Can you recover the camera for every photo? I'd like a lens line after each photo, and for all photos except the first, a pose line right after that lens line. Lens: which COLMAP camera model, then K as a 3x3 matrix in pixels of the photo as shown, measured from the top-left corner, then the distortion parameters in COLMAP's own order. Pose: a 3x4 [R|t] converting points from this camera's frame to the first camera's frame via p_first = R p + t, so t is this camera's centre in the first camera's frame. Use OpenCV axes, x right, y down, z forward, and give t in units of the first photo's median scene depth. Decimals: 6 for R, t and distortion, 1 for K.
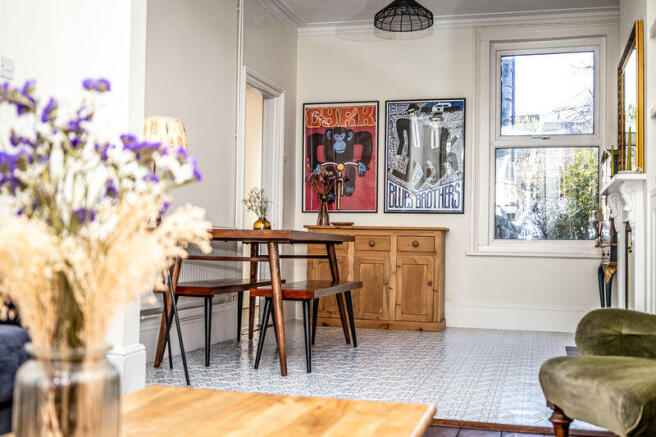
lens RADIAL K [[742.3, 0, 328.5], [0, 742.3, 220.2], [0, 0, 1]] dist [-0.027535, 0.000000]
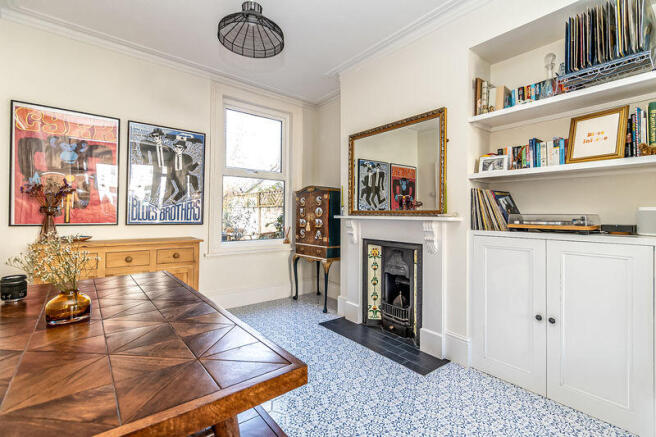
lens RADIAL K [[299.6, 0, 329.5], [0, 299.6, 208.6], [0, 0, 1]] dist [0.001608, -0.000642]
pose [[0.575461, 0.004924, 0.817814, -0.113137], [-0.024749, 0.999629, 0.011396, -0.046914], [-0.817454, -0.026798, 0.575370, 0.521088]]
